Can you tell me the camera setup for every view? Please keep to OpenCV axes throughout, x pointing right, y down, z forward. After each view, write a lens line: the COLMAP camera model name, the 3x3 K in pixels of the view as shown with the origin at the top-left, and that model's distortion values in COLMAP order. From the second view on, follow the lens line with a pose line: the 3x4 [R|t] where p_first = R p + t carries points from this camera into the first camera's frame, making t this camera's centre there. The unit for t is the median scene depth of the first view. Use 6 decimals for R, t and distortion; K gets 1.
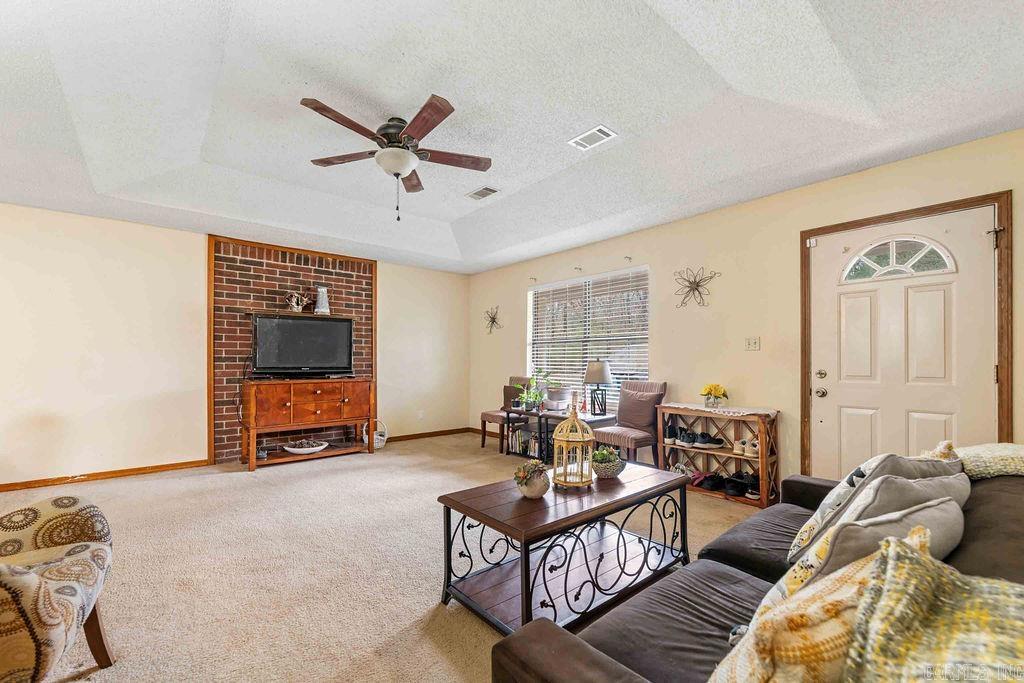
lens RADIAL K [[422.6, 0, 505.7], [0, 422.6, 357.5], [0, 0, 1]] dist [0.000589, -0.000039]
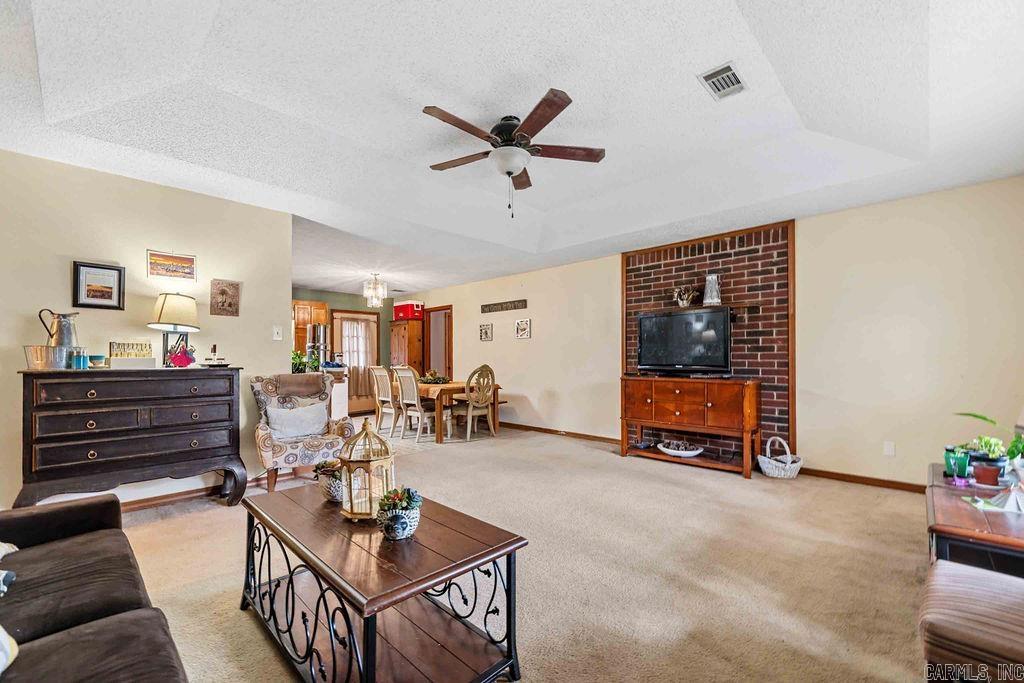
lens RADIAL K [[422.6, 0, 505.7], [0, 422.6, 357.5], [0, 0, 1]] dist [0.000589, -0.000039]
pose [[0.084798, -0.003131, -0.996393, 0.437773], [0.009272, 0.999954, -0.002353, 0.005131], [0.996355, -0.009039, 0.084823, 0.529568]]
